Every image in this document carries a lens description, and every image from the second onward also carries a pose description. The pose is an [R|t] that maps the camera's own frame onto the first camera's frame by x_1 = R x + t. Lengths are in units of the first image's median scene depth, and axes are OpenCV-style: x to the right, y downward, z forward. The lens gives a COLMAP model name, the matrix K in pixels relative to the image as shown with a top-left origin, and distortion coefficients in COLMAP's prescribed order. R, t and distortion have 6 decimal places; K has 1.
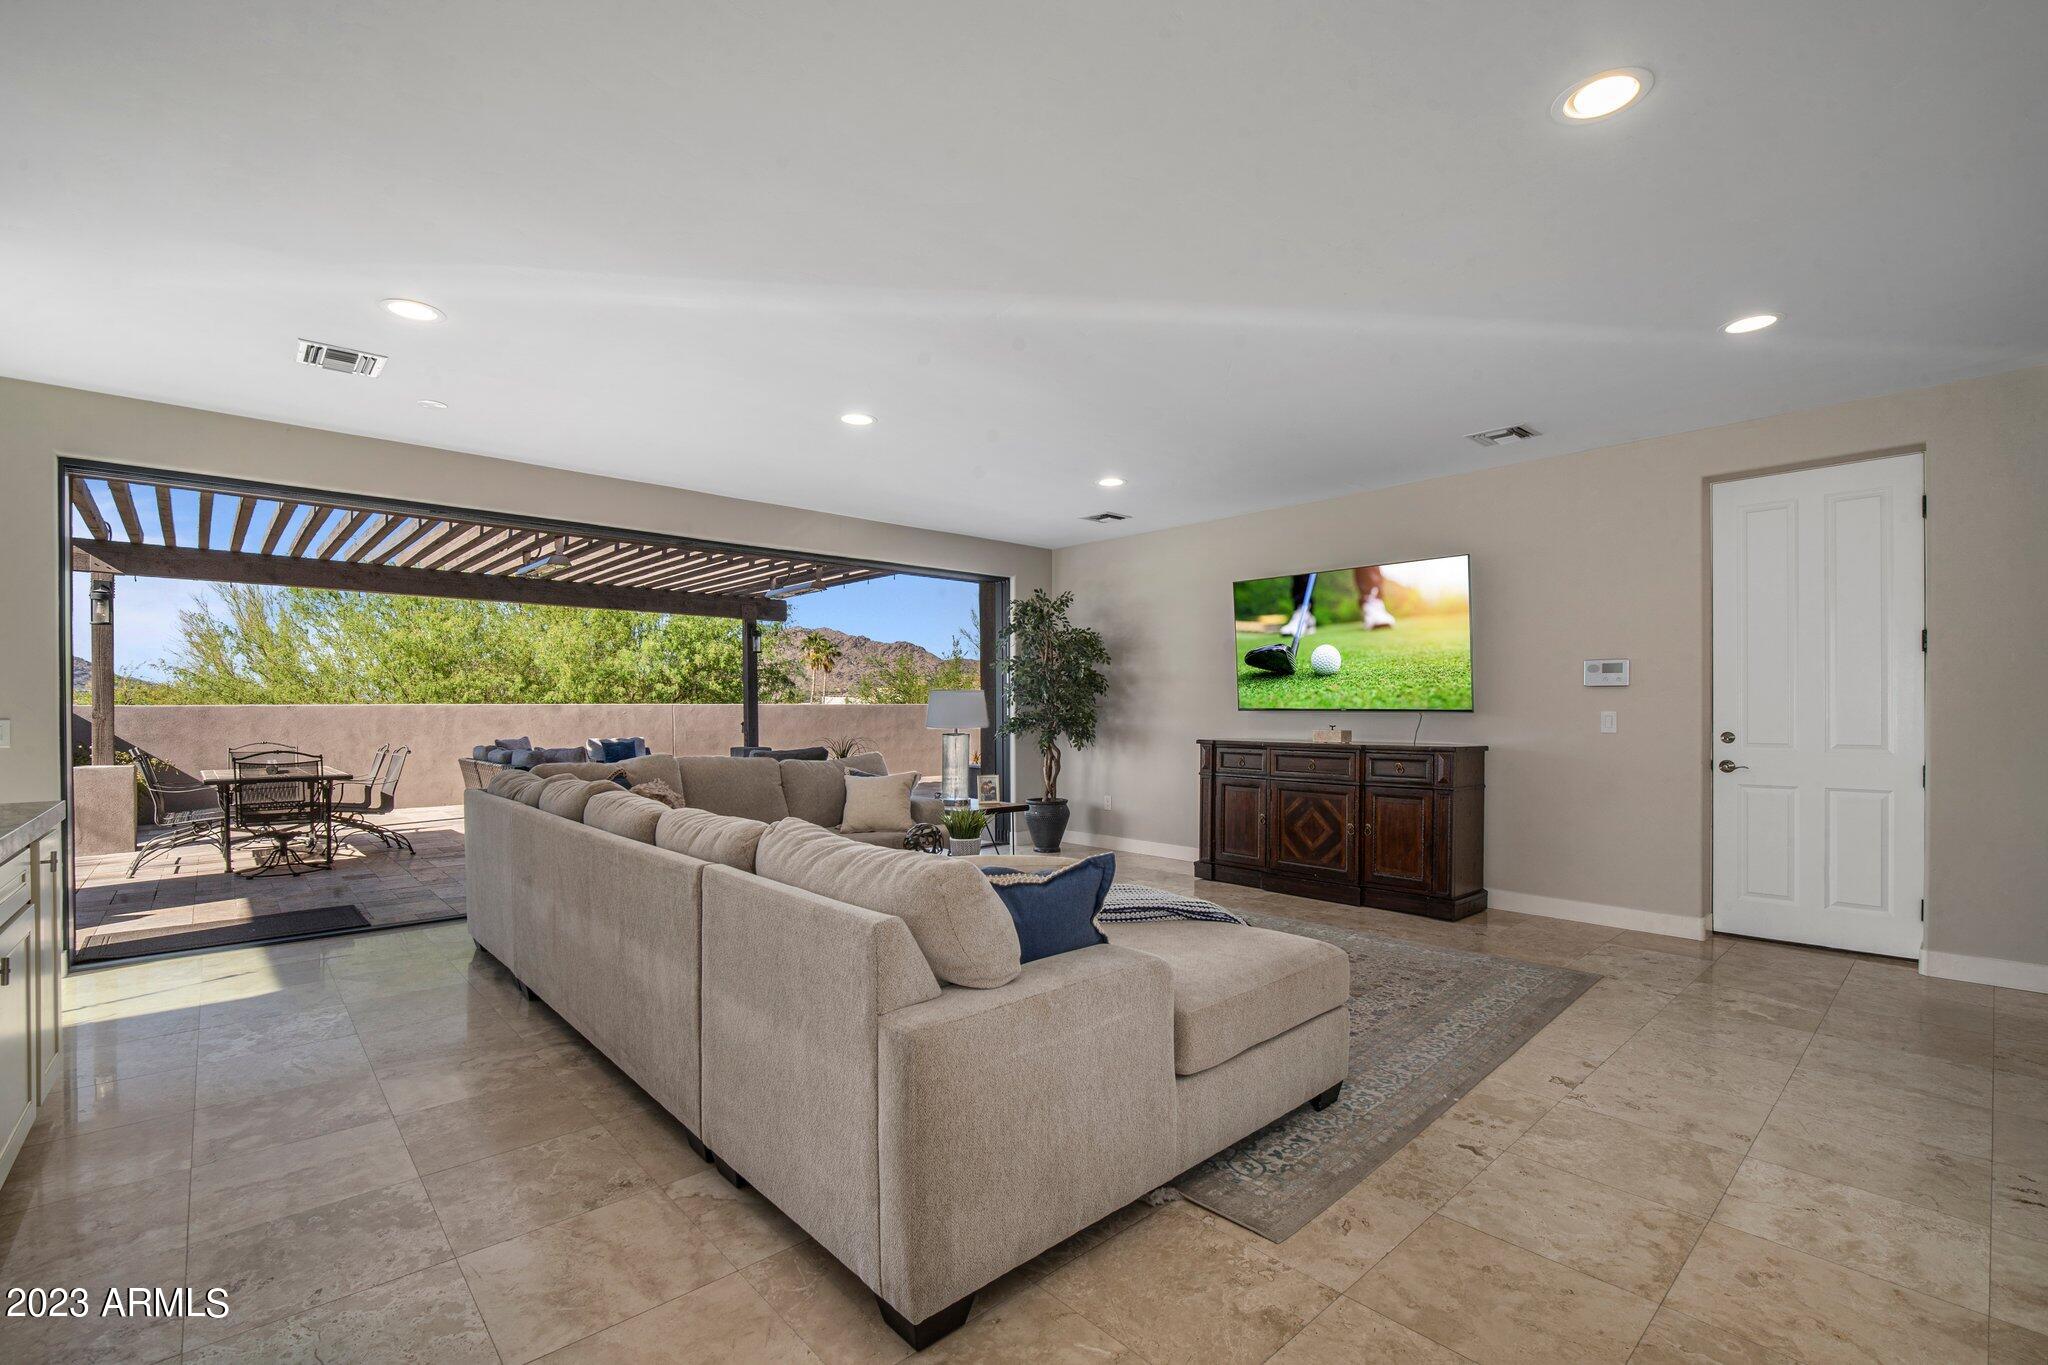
lens RADIAL K [[889.9, 0, 1005.4], [0, 889.9, 717.9], [0, 0, 1]] dist [-0.000537, 0.000674]
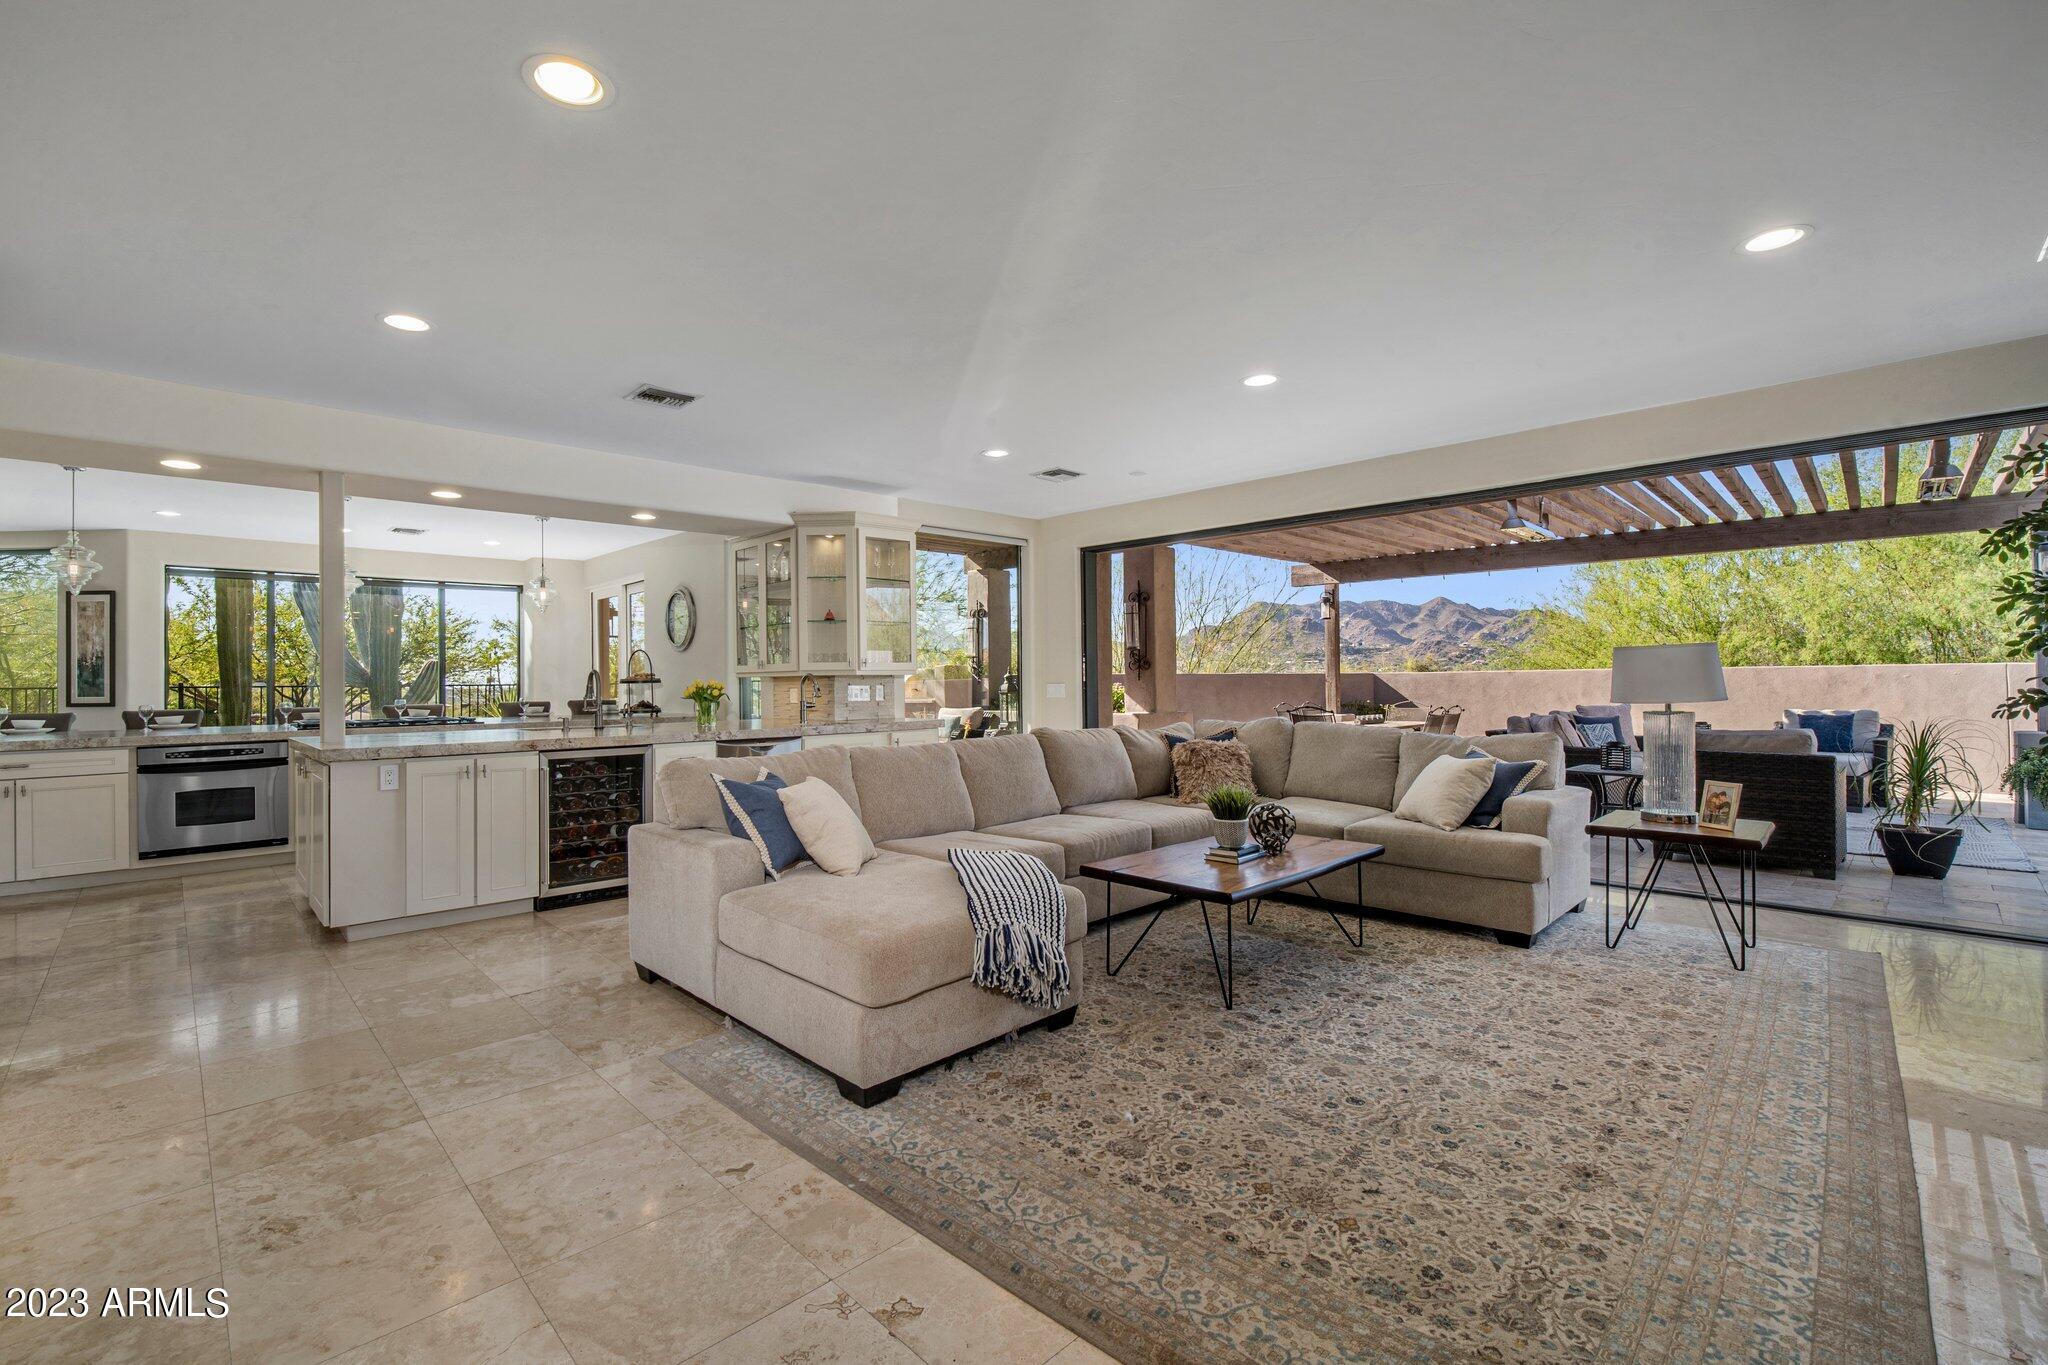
lens RADIAL K [[889.9, 0, 1031.3], [0, 889.9, 682.5], [0, 0, 1]] dist [-0.000537, 0.000674]
pose [[0.047890, 0.003508, -0.998846, 0.957289], [0.000990, 0.999993, 0.003559, -0.012330], [0.998852, -0.001159, 0.047886, 0.828673]]
